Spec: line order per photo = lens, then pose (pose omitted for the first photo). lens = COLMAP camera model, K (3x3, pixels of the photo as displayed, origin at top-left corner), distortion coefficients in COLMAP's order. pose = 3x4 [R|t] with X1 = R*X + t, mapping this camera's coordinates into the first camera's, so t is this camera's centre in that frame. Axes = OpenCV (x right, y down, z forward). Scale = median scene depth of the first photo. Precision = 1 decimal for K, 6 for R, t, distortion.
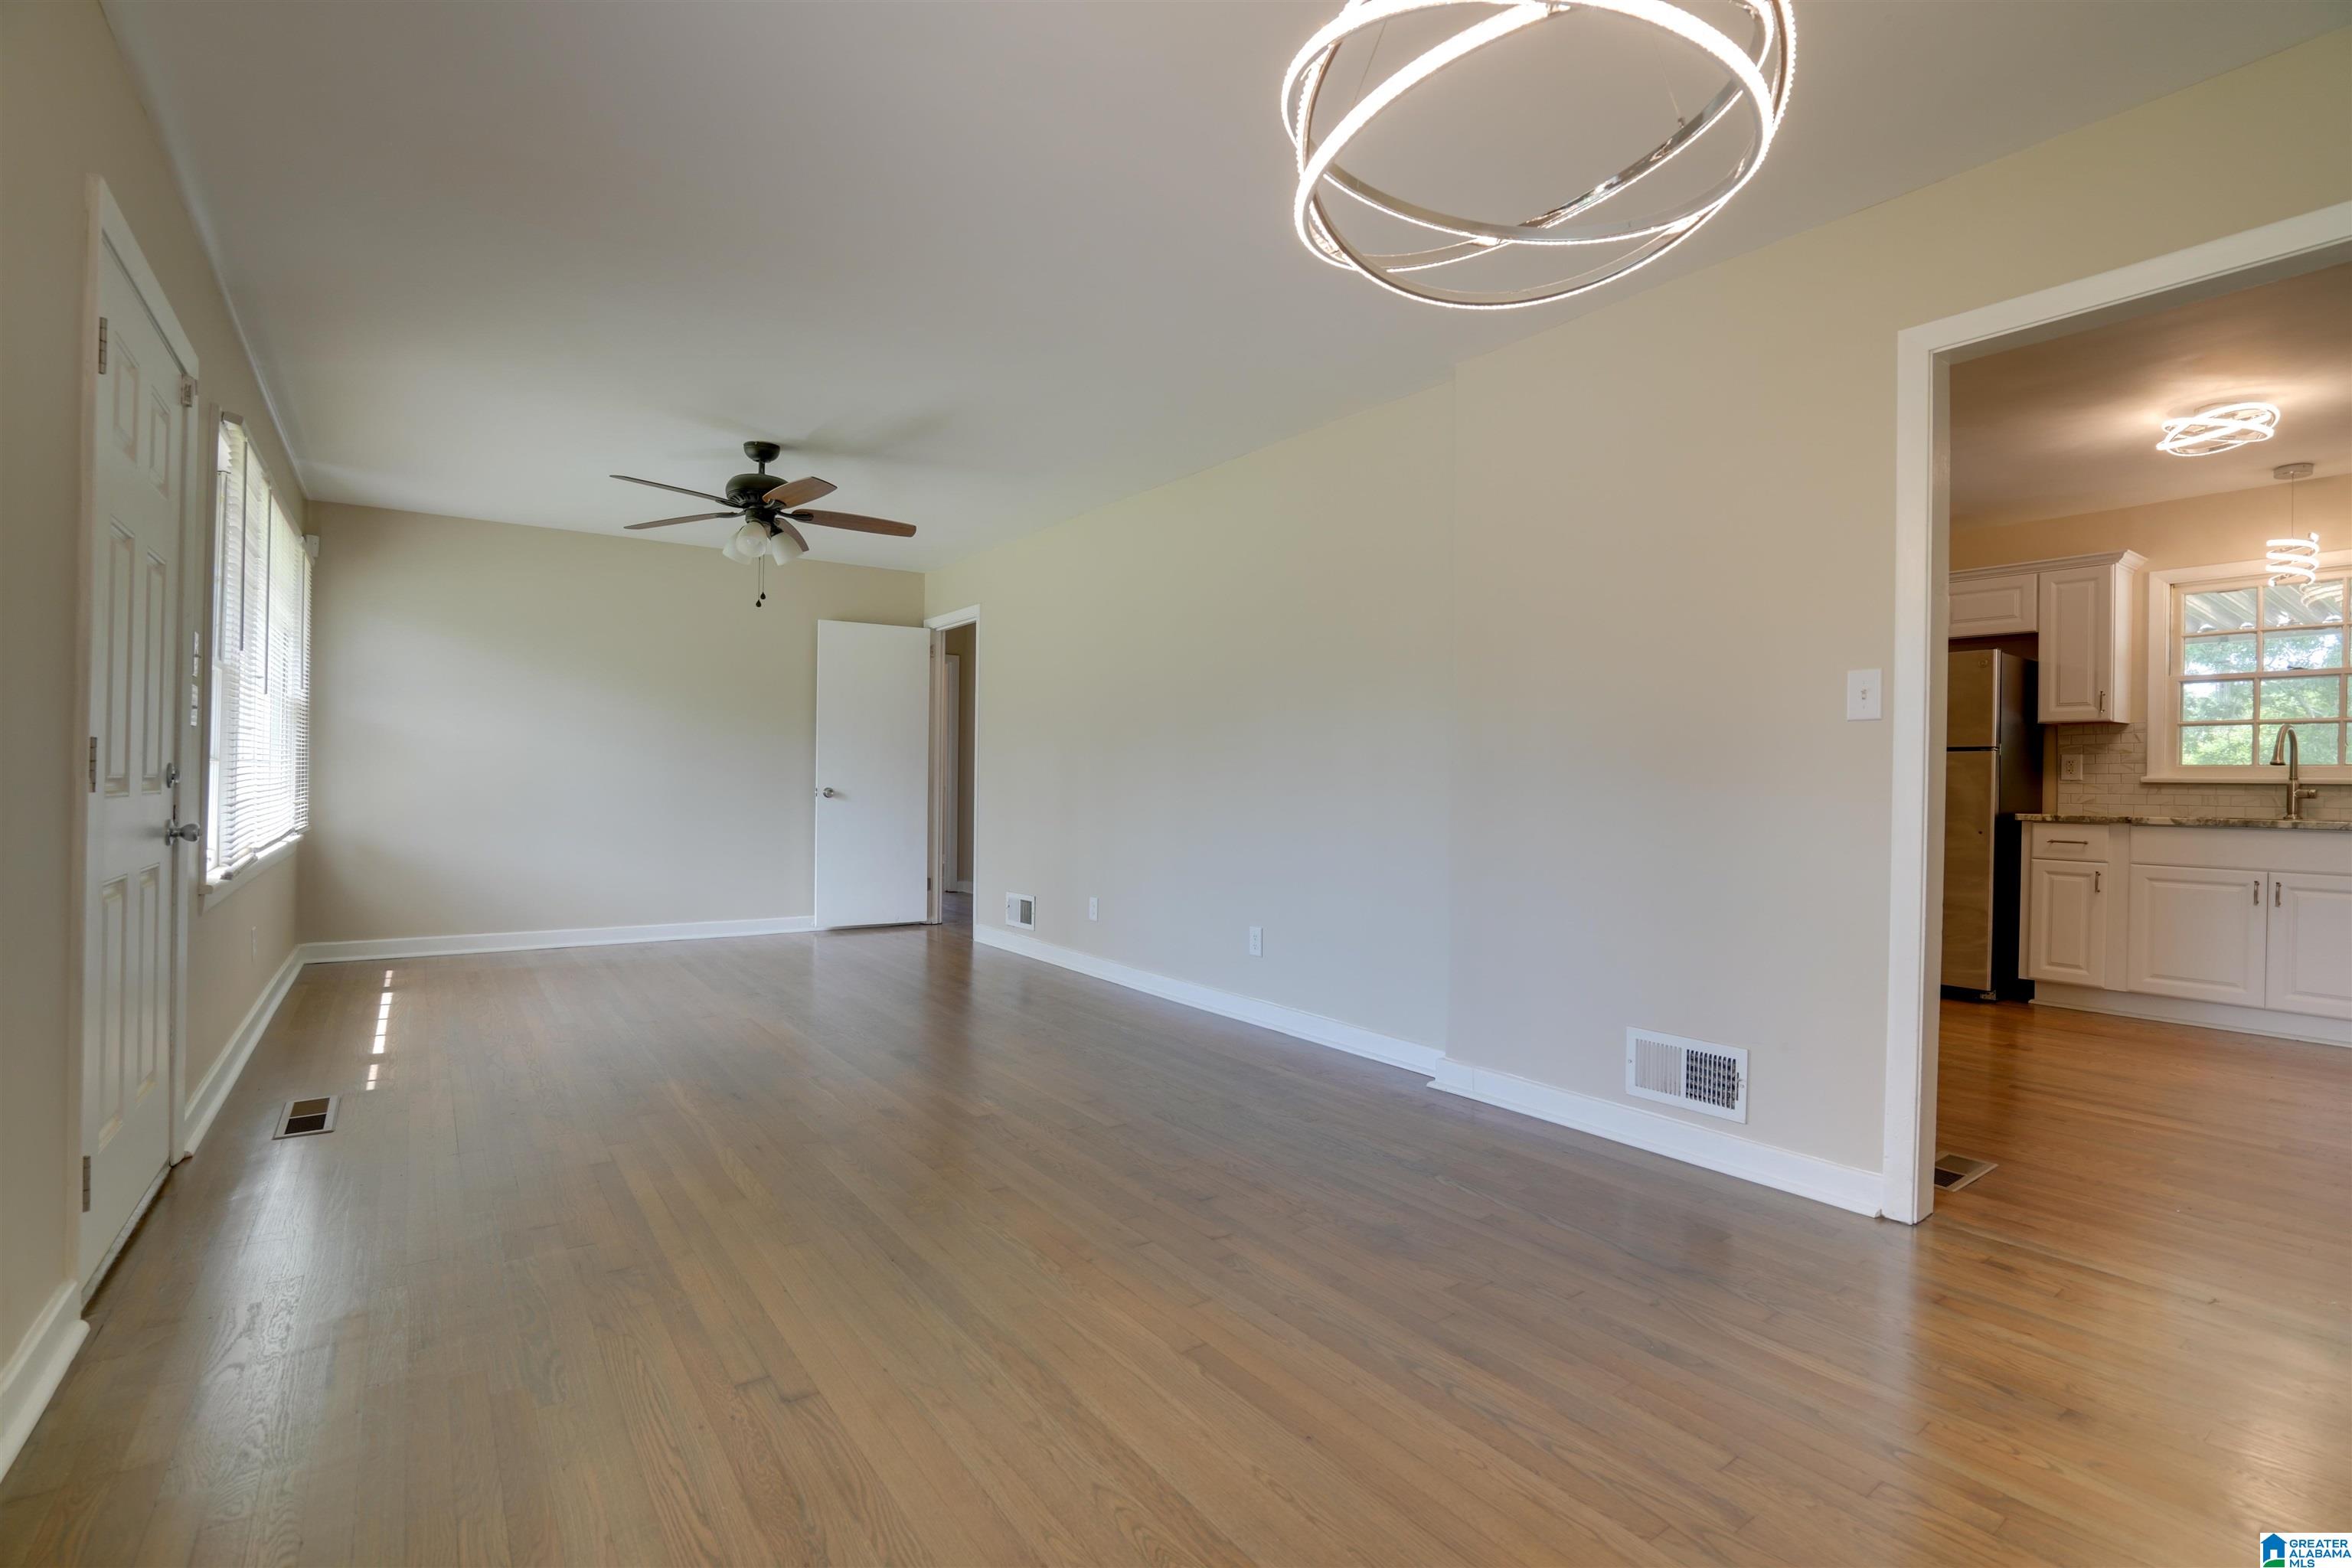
lens RADIAL K [[1085.5, 0, 1176.0], [0, 1085.5, 784.0], [0, 0, 1]] dist [-0.058336, 0.022327]
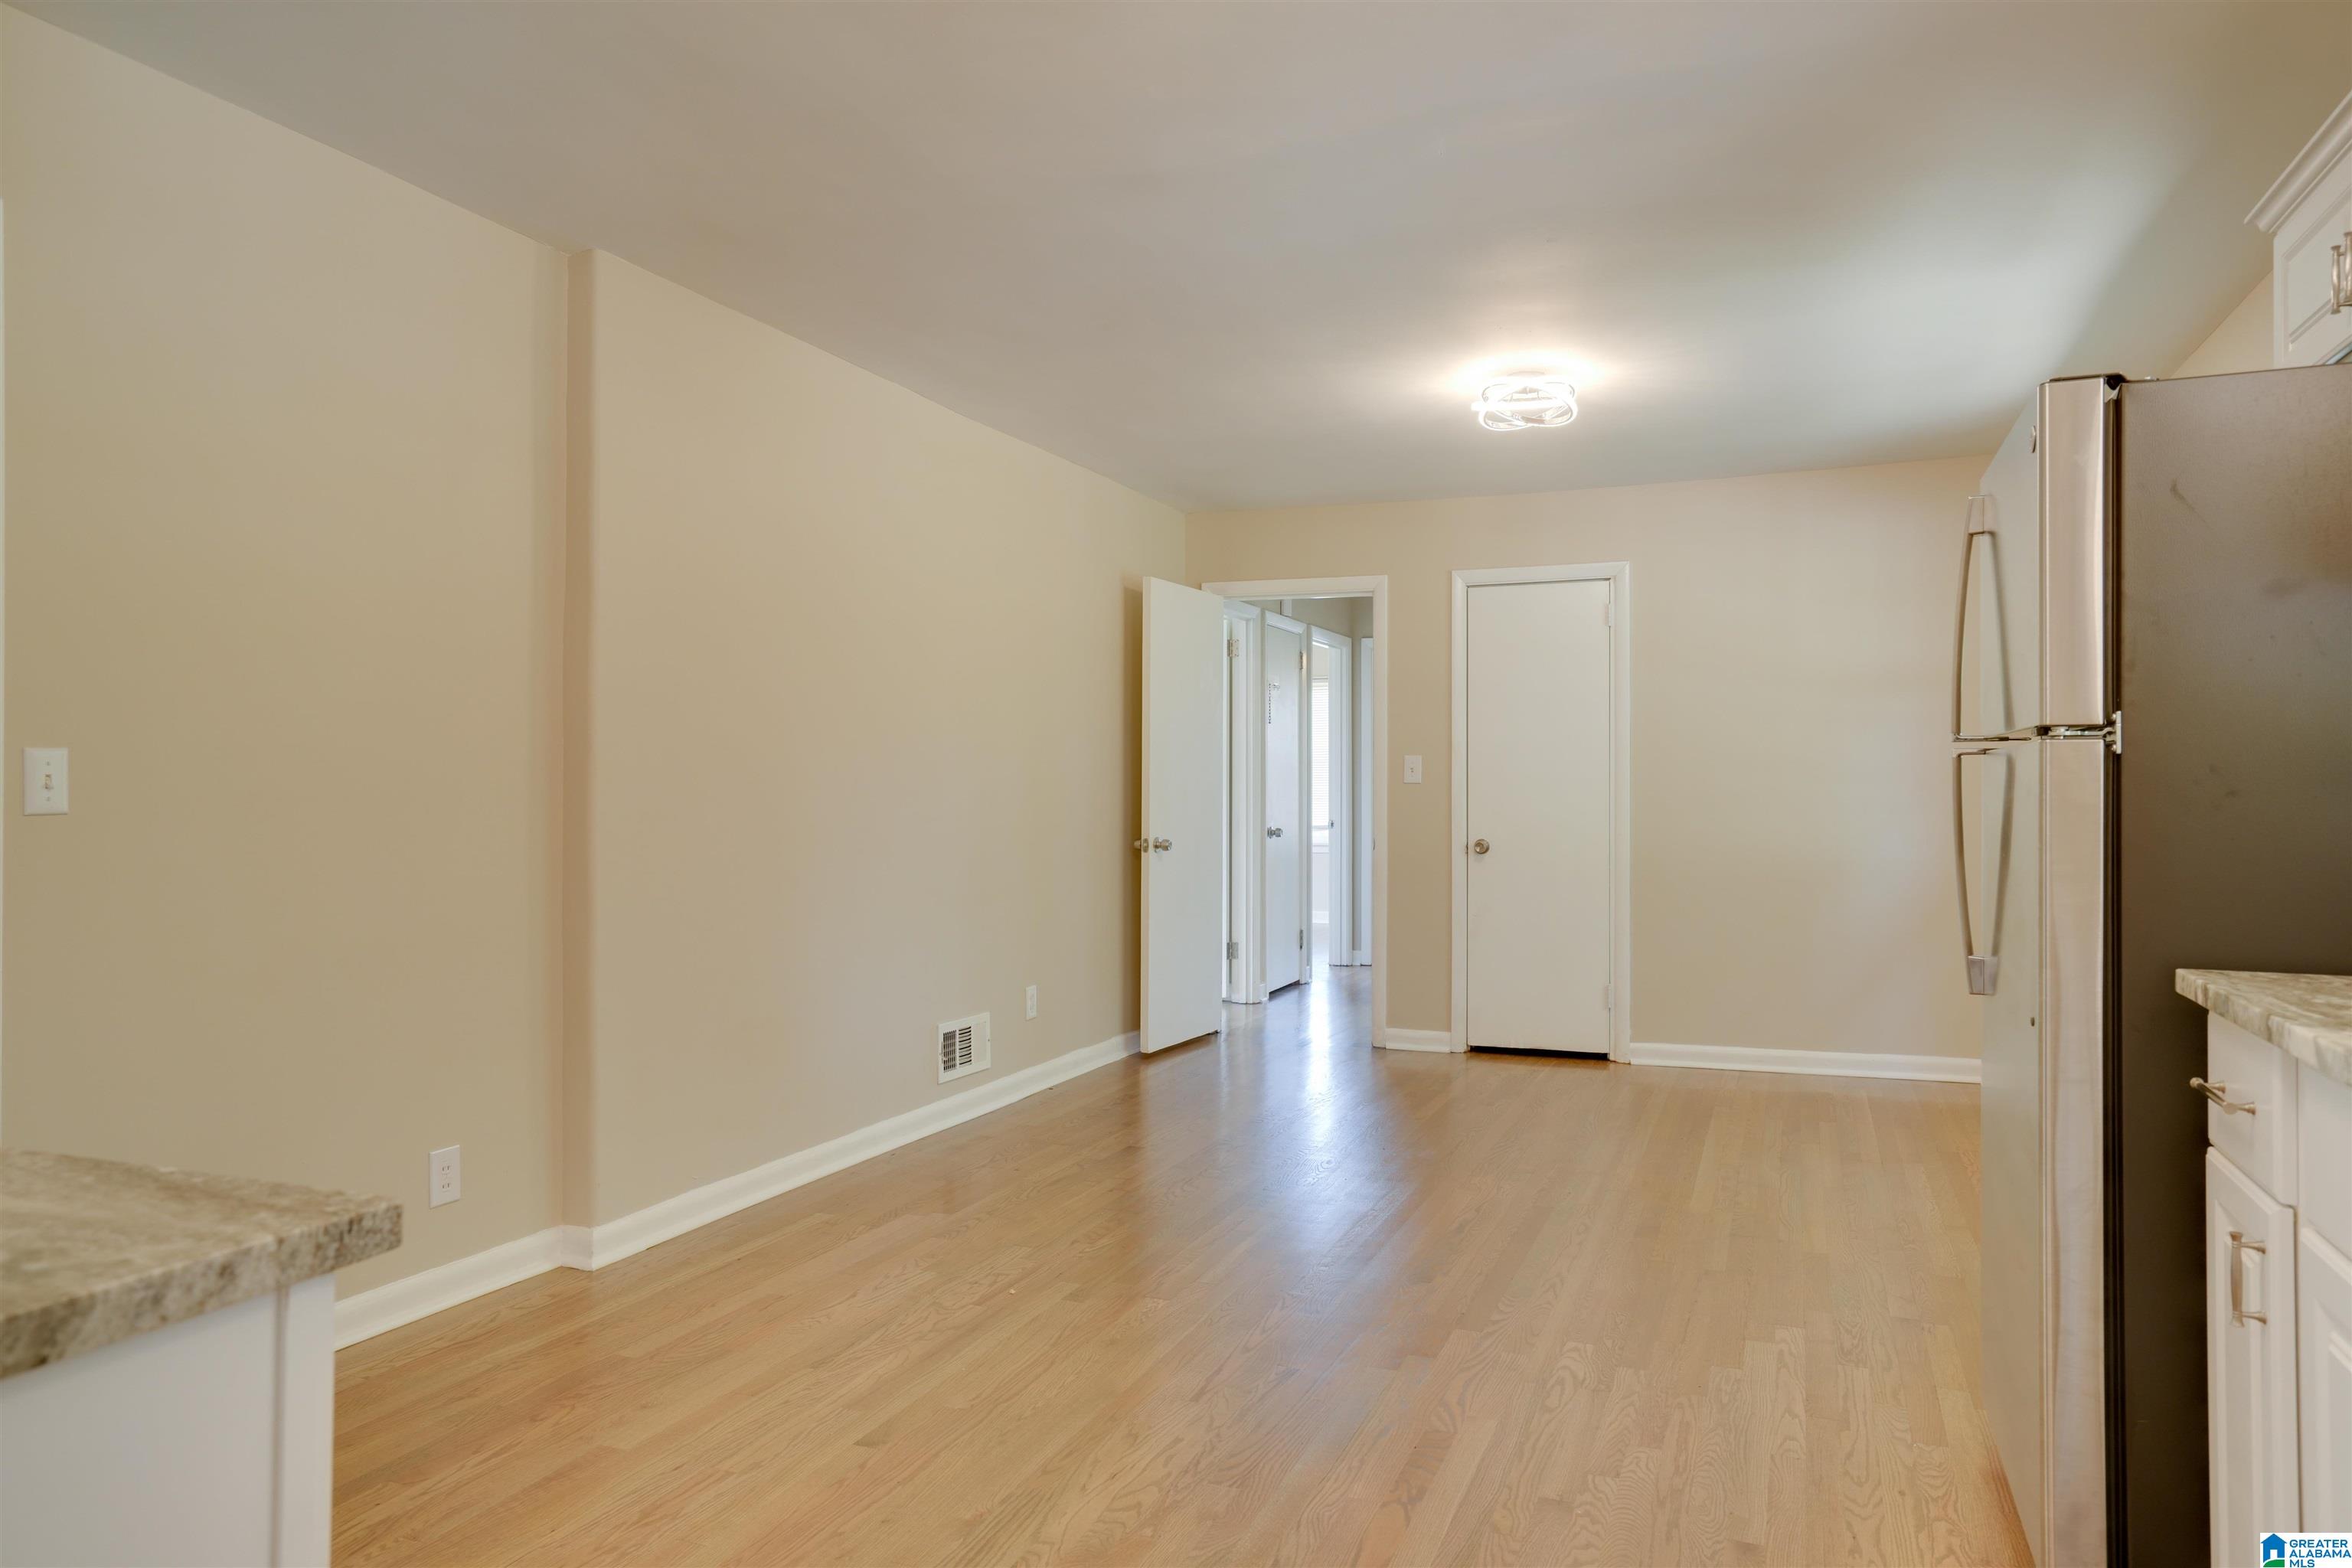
lens RADIAL K [[1514.6, 0, 1181.6], [0, 1514.6, 781.4], [0, 0, 1]] dist [0.003294, 0.002825]
pose [[0.531708, -0.017211, -0.846753, 1.004472], [0.003038, 0.999826, -0.018415, -0.013046], [0.846922, 0.007219, 0.531668, 0.589115]]
